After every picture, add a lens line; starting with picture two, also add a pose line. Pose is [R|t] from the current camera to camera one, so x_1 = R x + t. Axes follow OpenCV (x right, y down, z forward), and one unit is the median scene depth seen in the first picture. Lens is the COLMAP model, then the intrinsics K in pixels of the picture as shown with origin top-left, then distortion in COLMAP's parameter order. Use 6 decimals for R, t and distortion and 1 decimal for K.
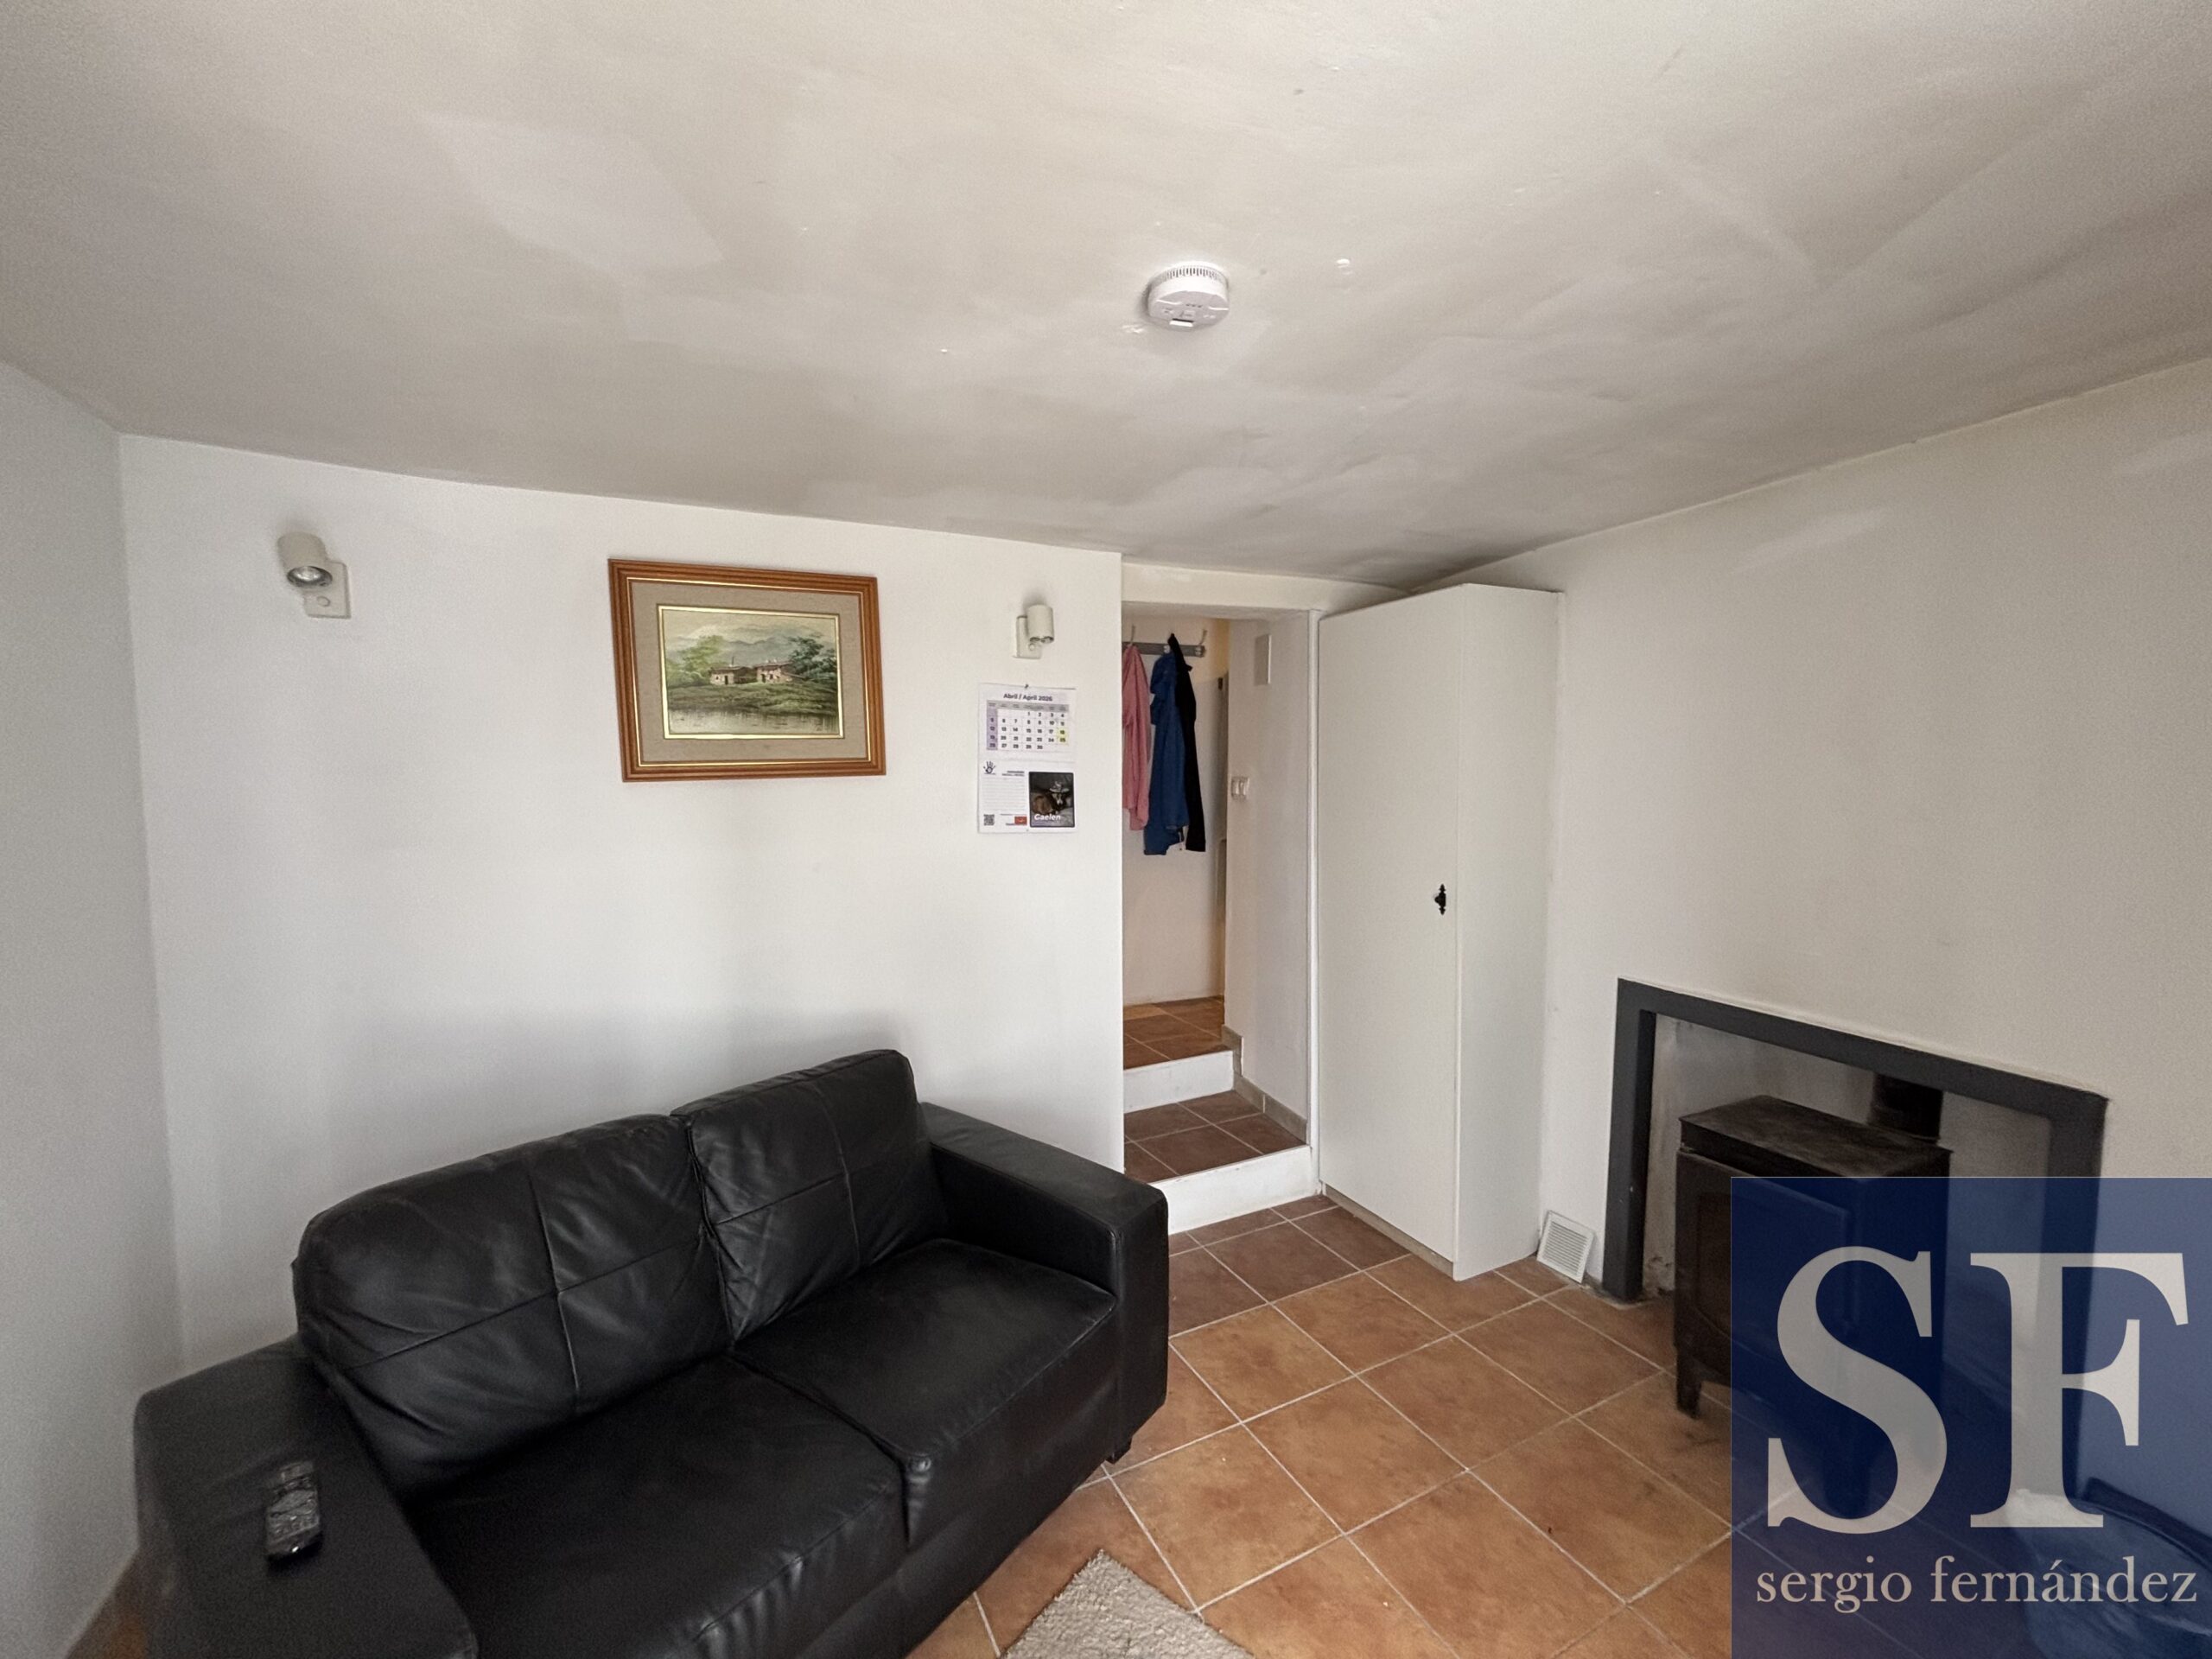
lens RADIAL K [[887.1, 0, 1107.5], [0, 887.1, 823.8], [0, 0, 1]] dist [-0.002558, 0.001386]
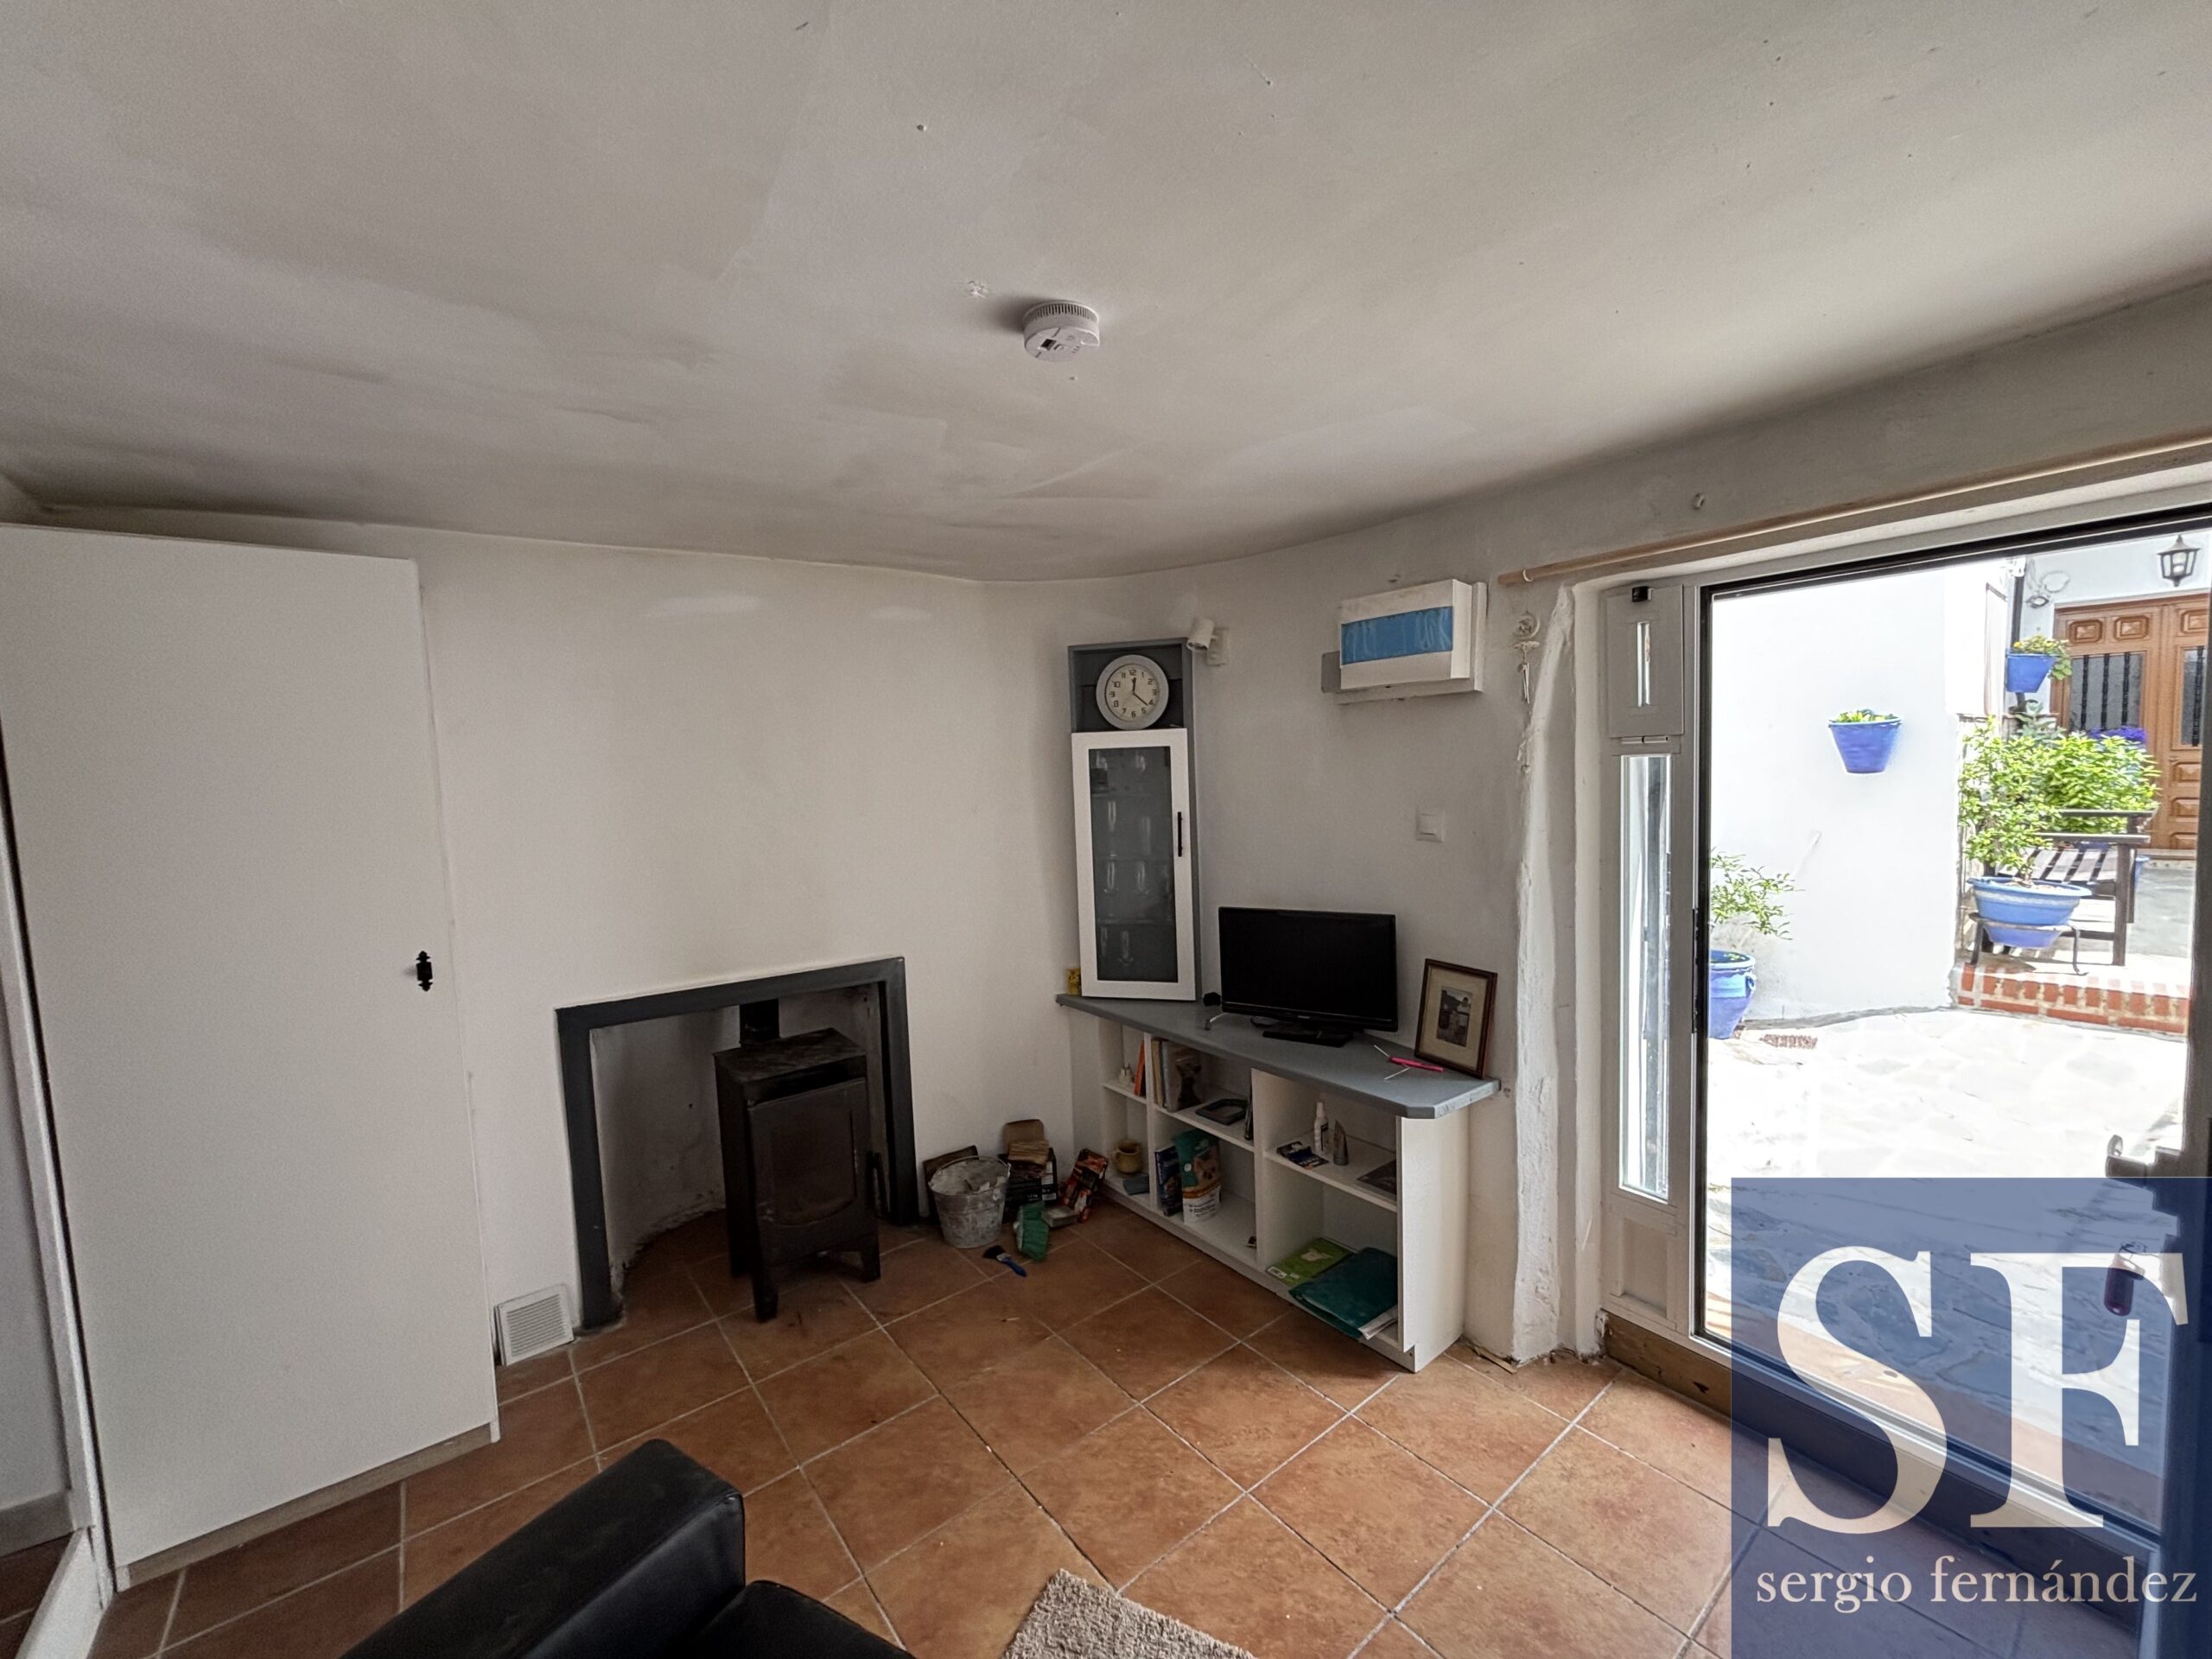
lens RADIAL K [[887.1, 0, 1112.7], [0, 887.1, 825.3], [0, 0, 1]] dist [-0.002558, 0.001386]
pose [[-0.191807, -0.054987, 0.979891, -0.520976], [0.097282, 0.992447, 0.074734, -0.040957], [-0.976599, 0.109661, -0.185009, 0.626608]]
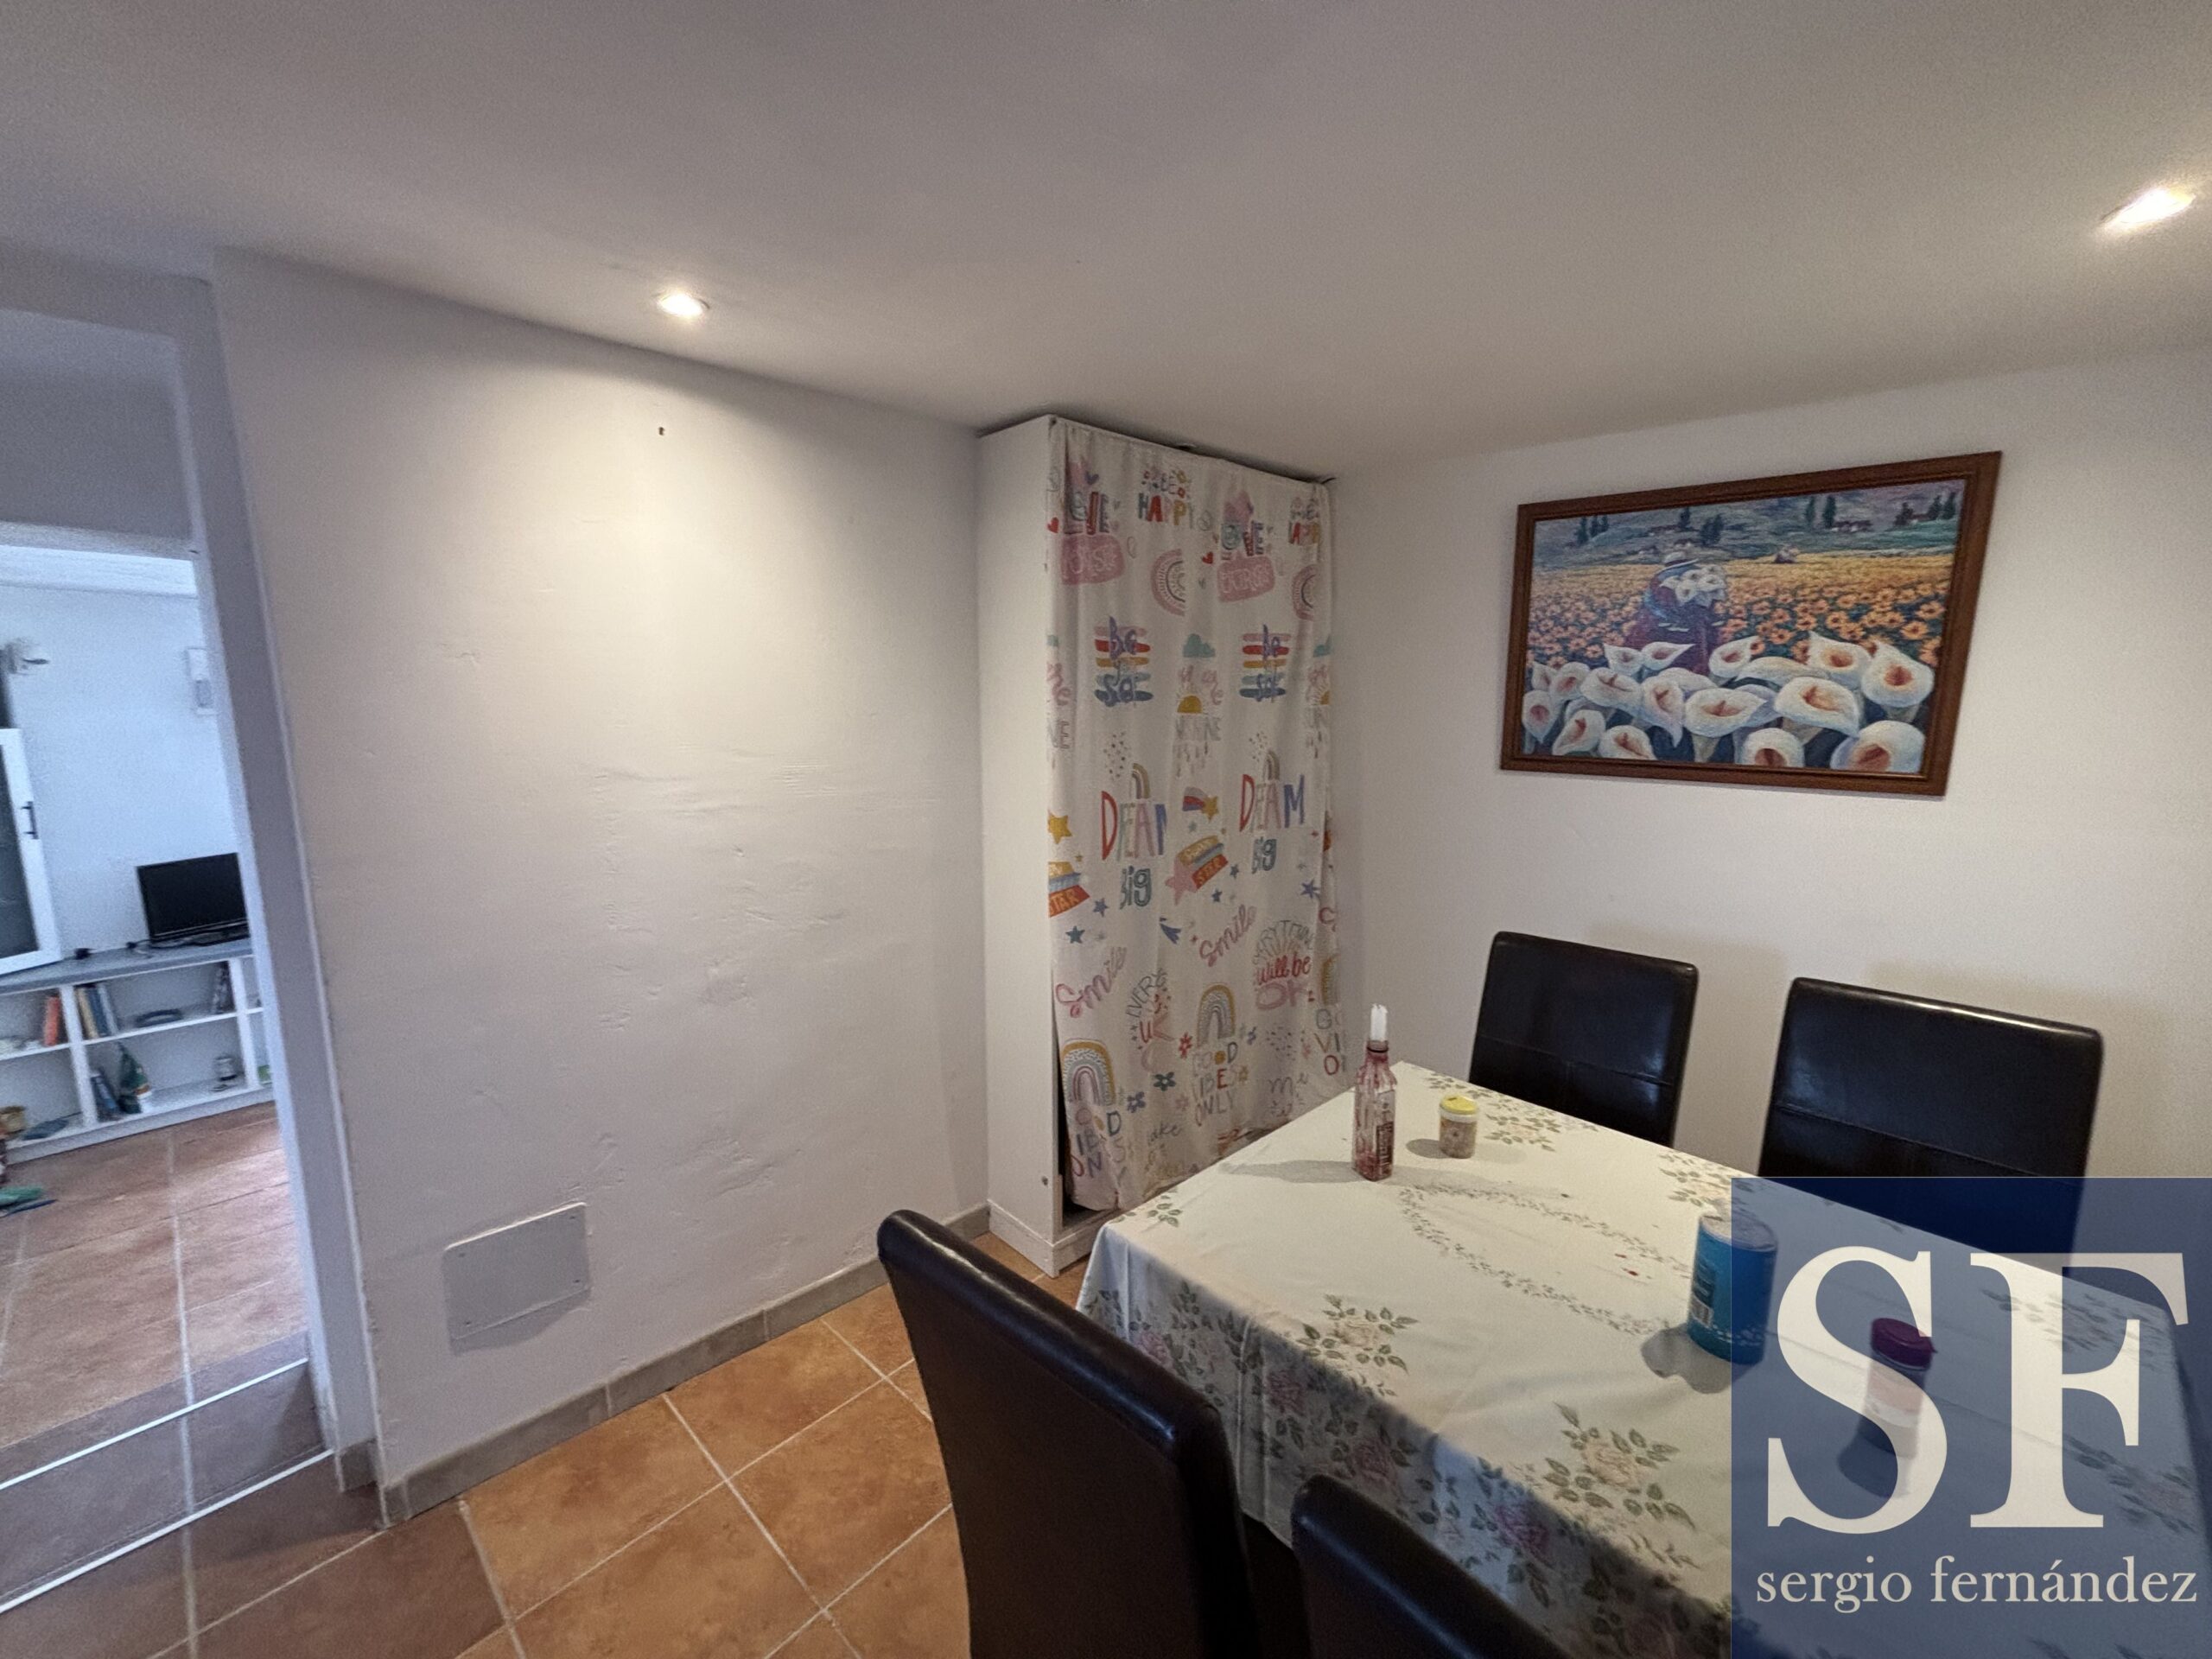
lens RADIAL K [[887.1, 0, 1114.3], [0, 887.1, 829.0], [0, 0, 1]] dist [-0.002558, 0.001386]
pose [[-0.936928, 0.065551, -0.343320, -0.483994], [-0.008729, 0.977562, 0.210469, -0.232780], [0.349413, 0.200191, -0.915333, 2.256844]]
